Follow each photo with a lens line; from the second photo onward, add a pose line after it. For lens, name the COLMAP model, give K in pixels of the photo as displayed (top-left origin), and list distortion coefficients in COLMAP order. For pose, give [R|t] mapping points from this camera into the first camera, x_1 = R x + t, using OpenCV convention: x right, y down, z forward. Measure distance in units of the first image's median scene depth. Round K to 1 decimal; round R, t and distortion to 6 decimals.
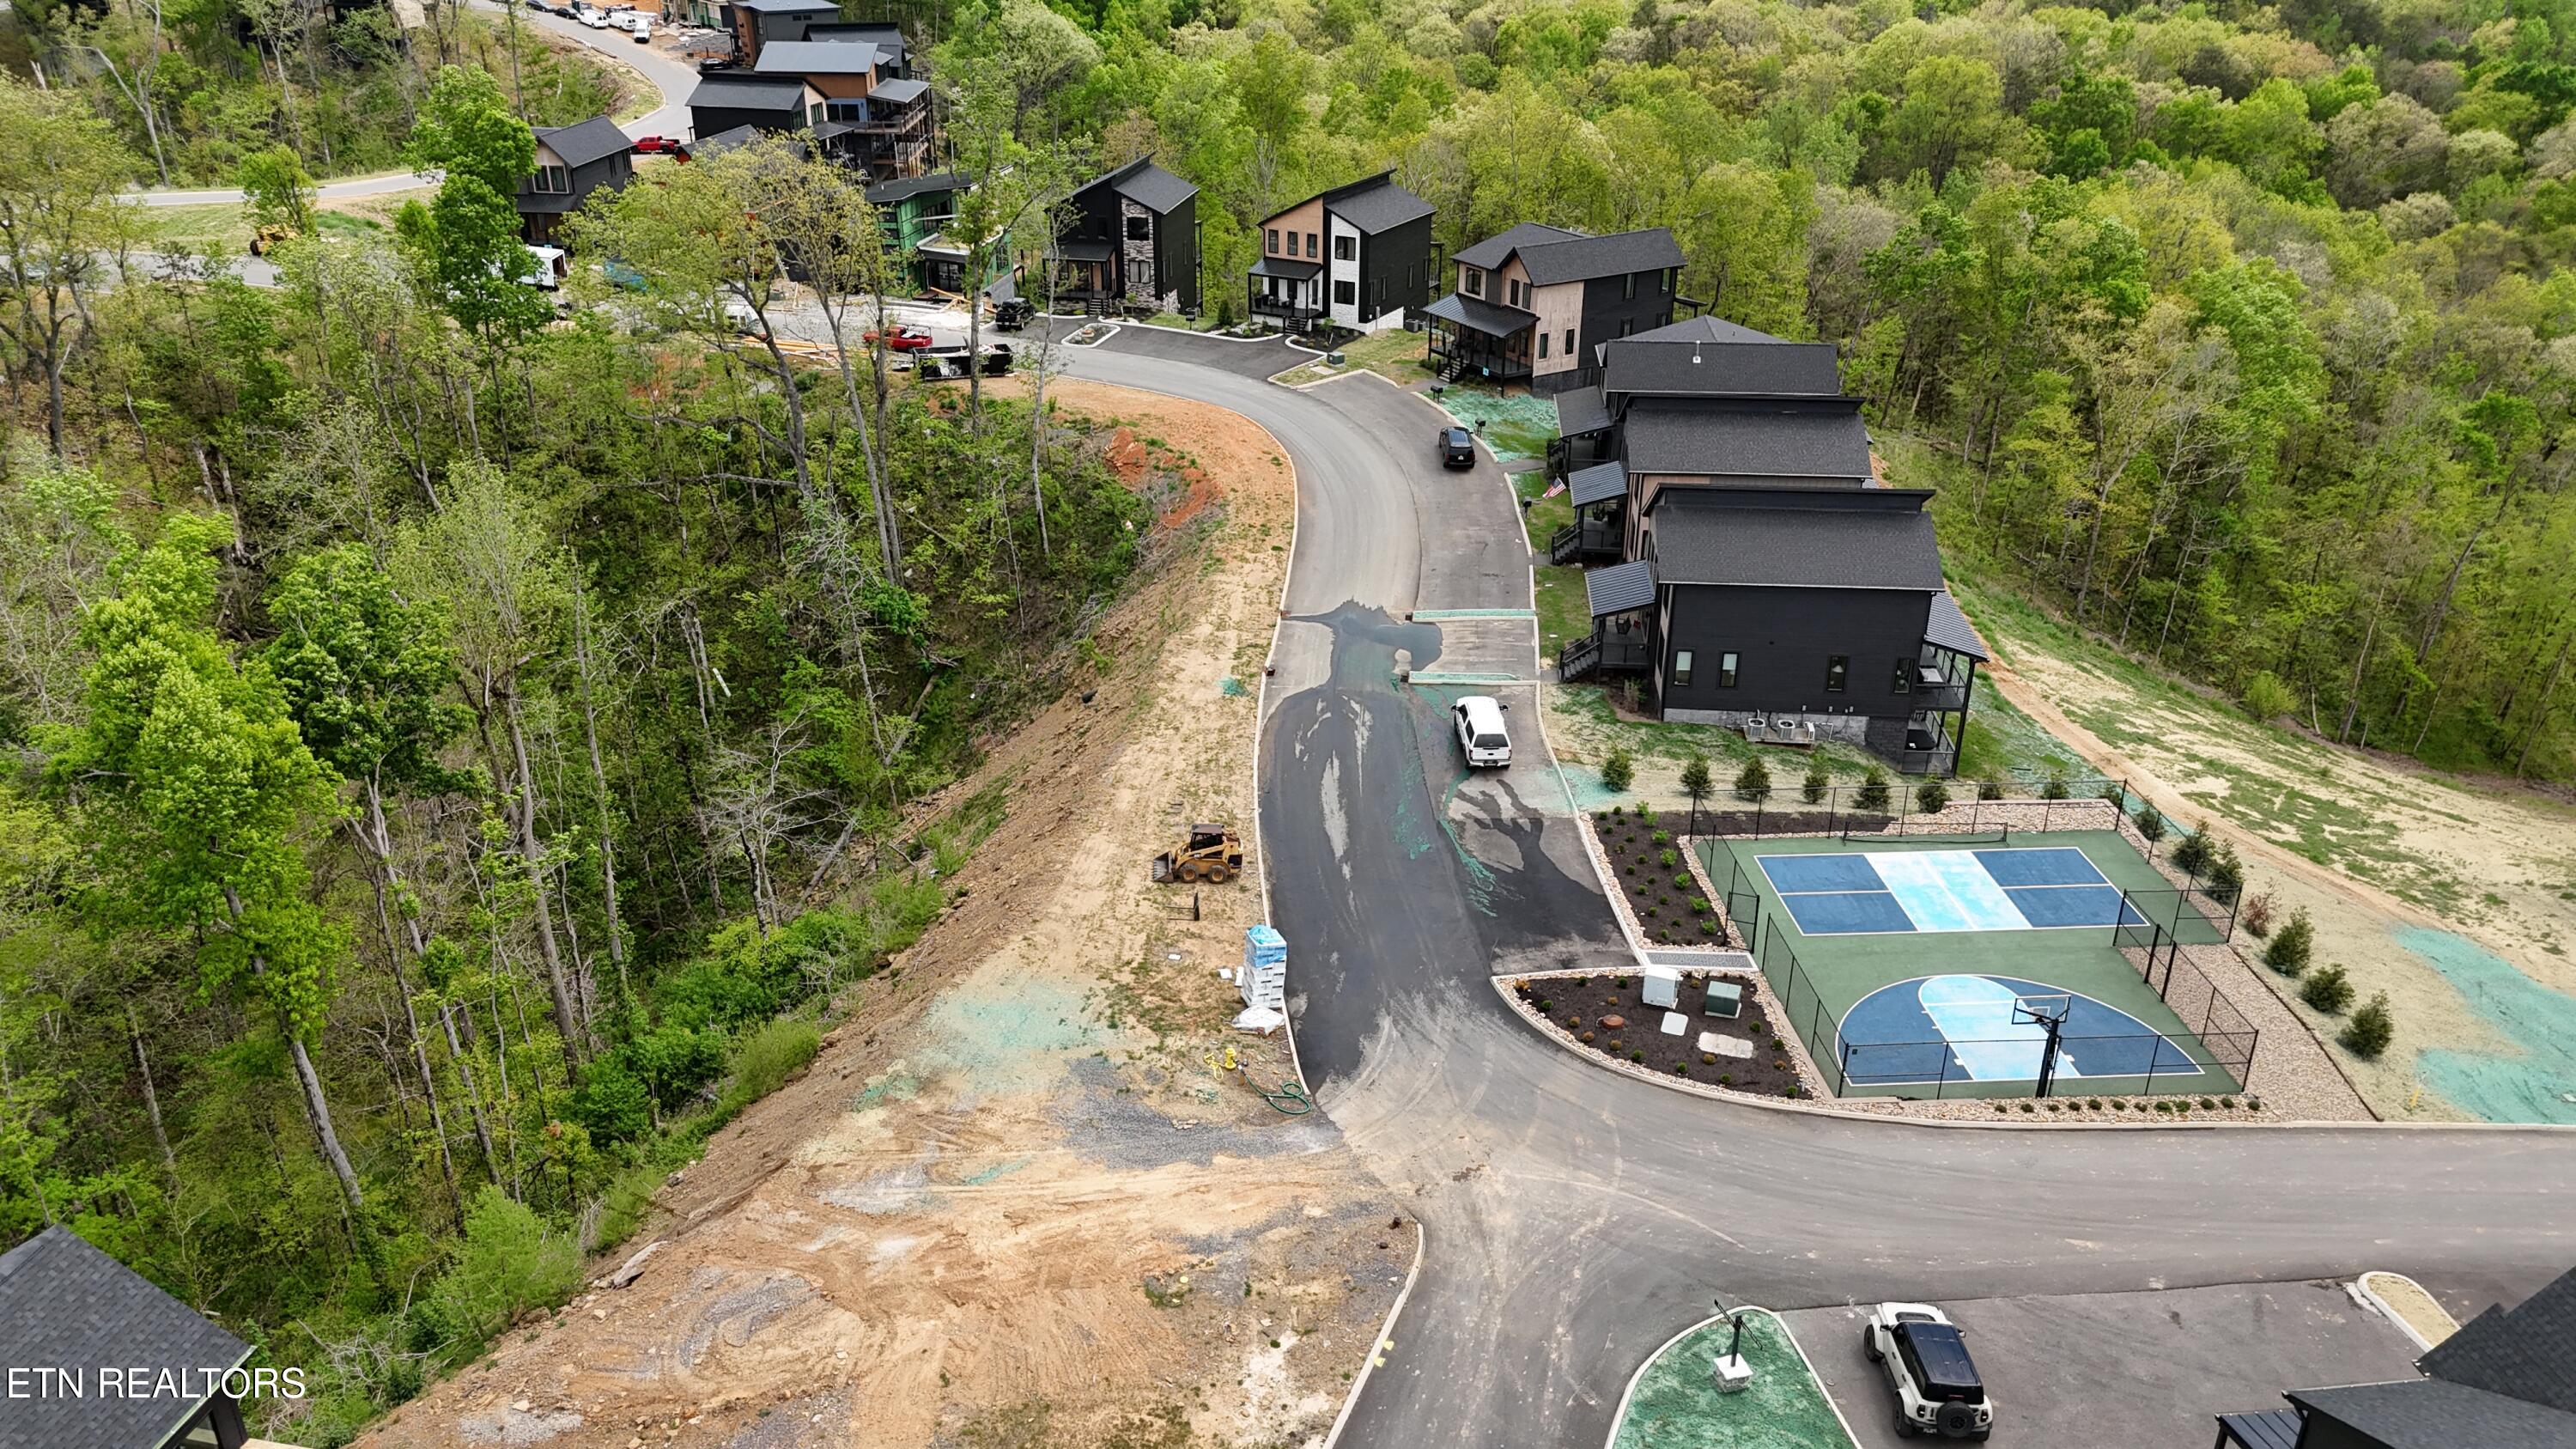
lens RADIAL K [[1871.7, 0, 1292.2], [0, 1871.7, 760.7], [0, 0, 1]] dist [0.084983, -0.085244]
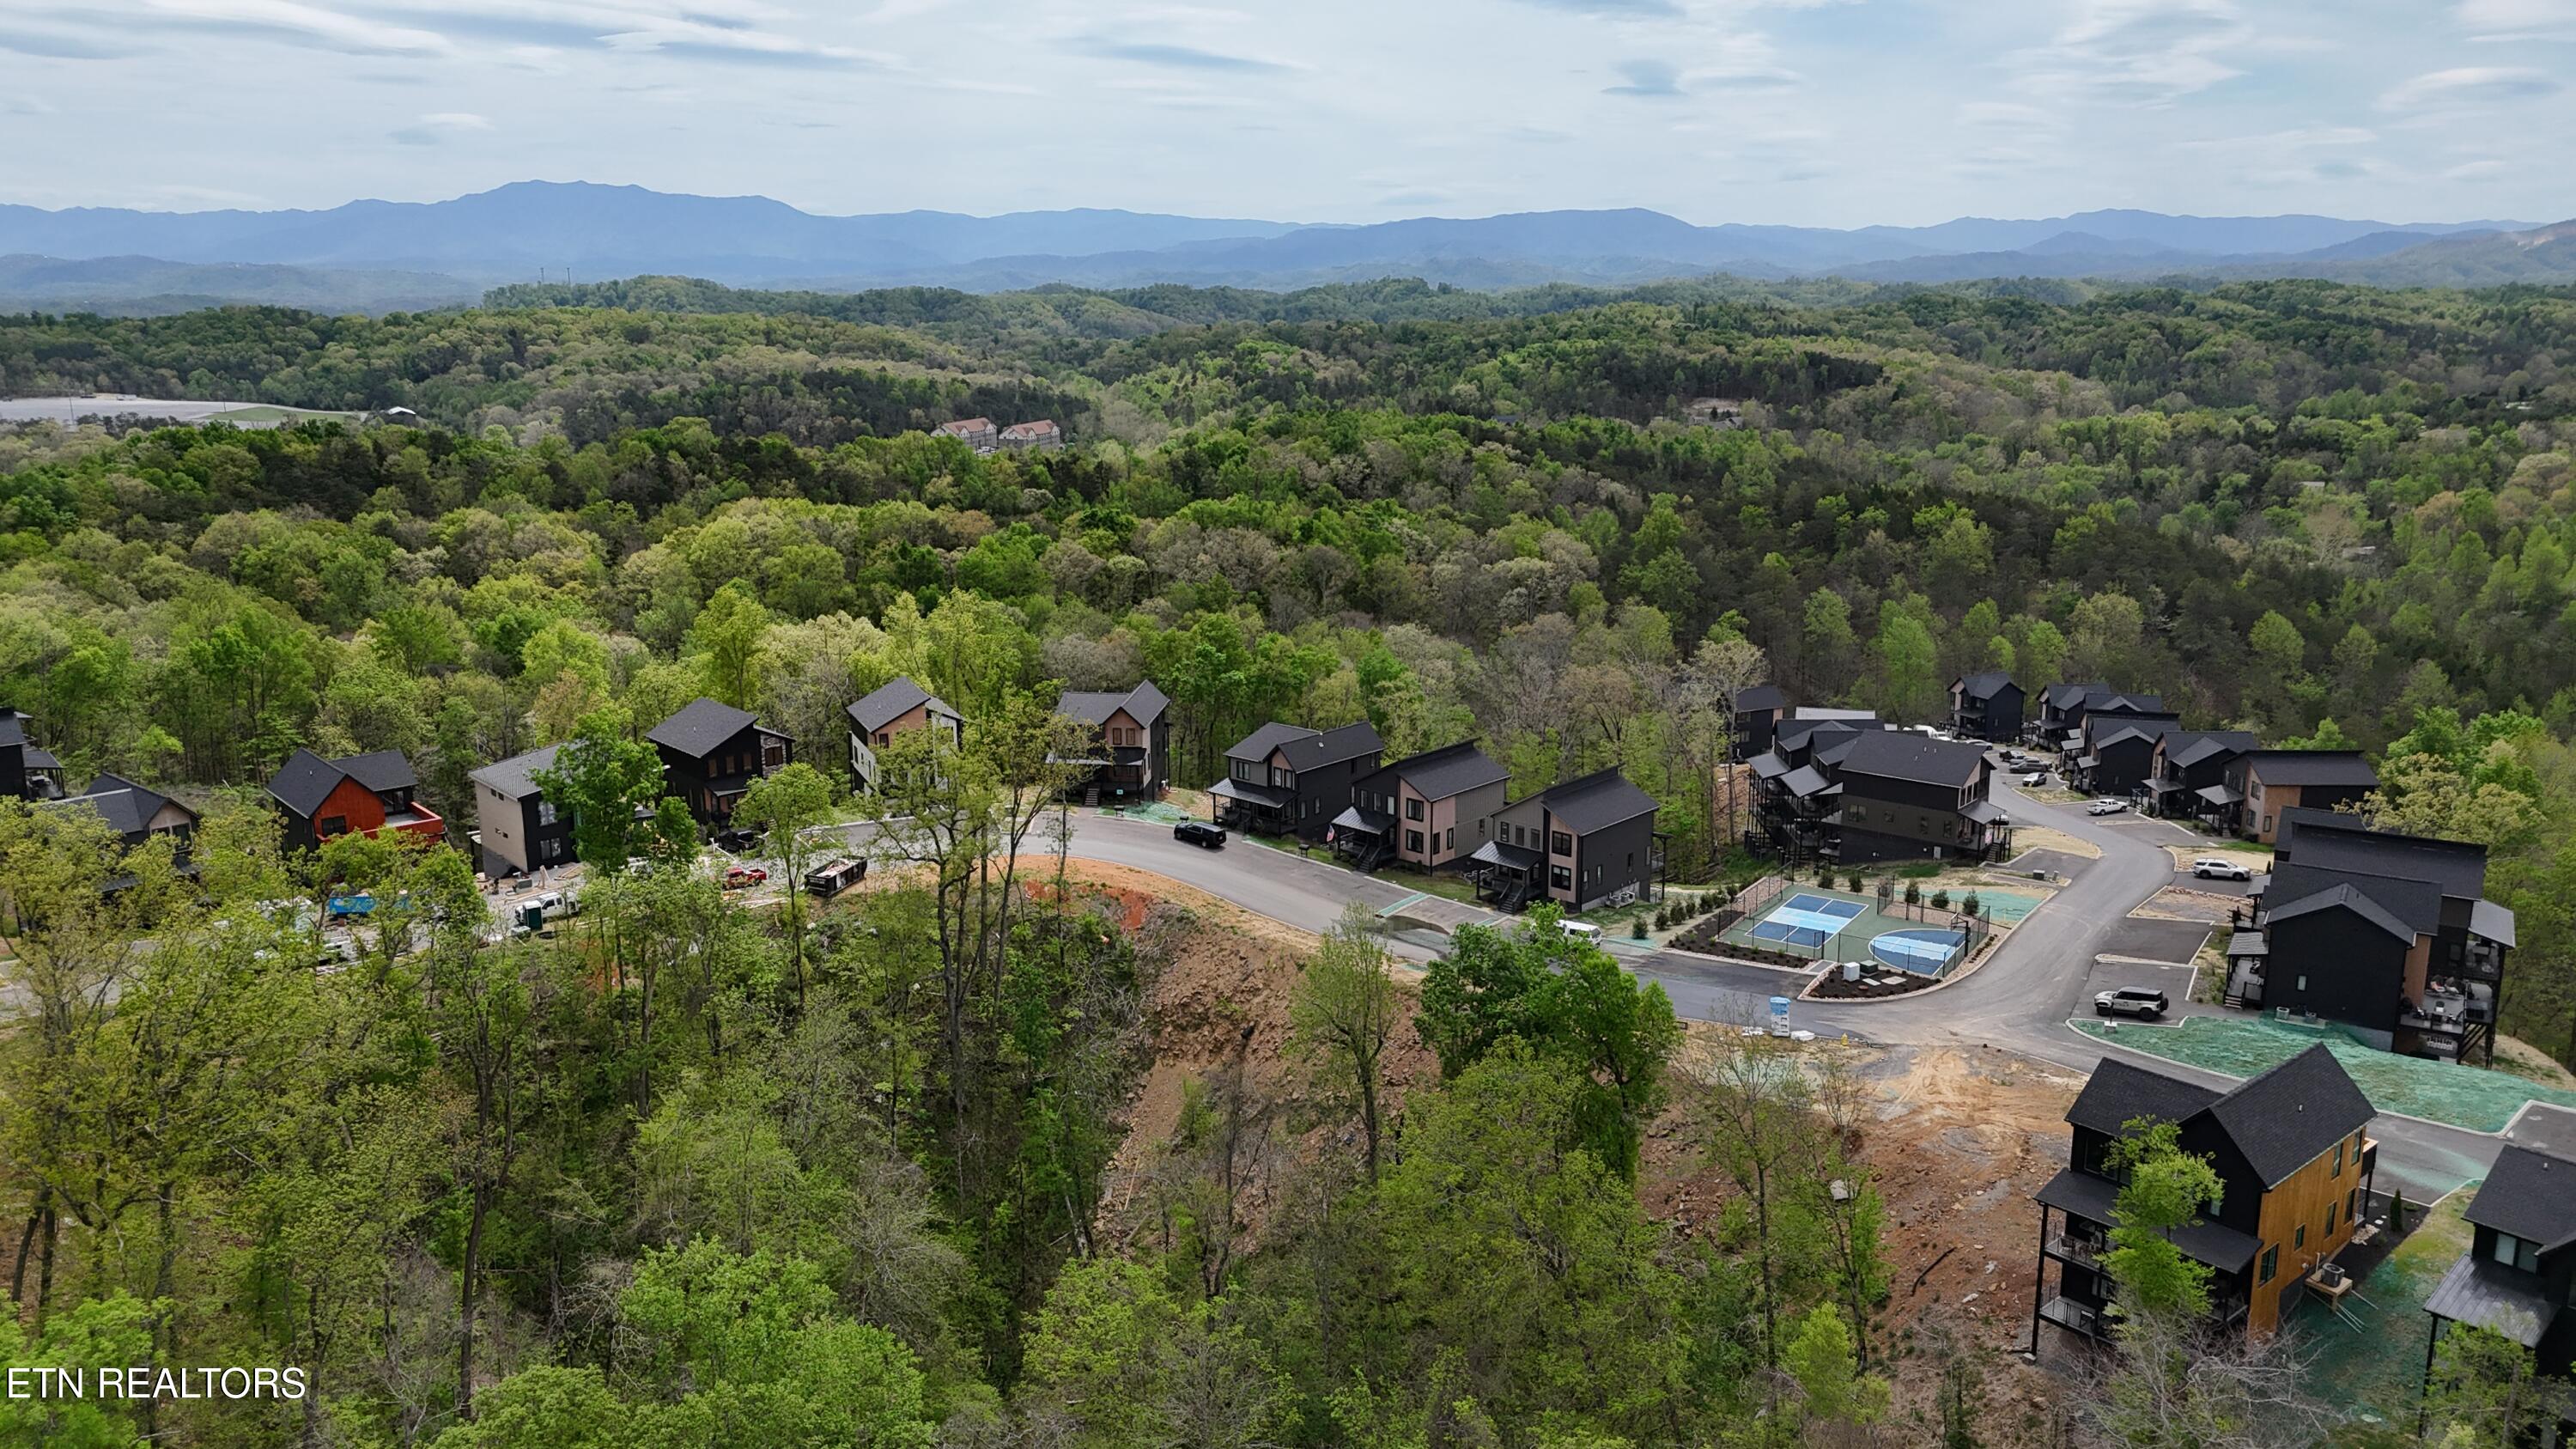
lens RADIAL K [[1871.7, 0, 1292.2], [0, 1871.7, 760.7], [0, 0, 1]] dist [0.084983, -0.085244]
pose [[0.614926, -0.198265, 0.763254, -1.205186], [0.357328, 0.932867, -0.045561, -0.158758], [-0.702982, 0.300749, 0.644490, -0.019291]]
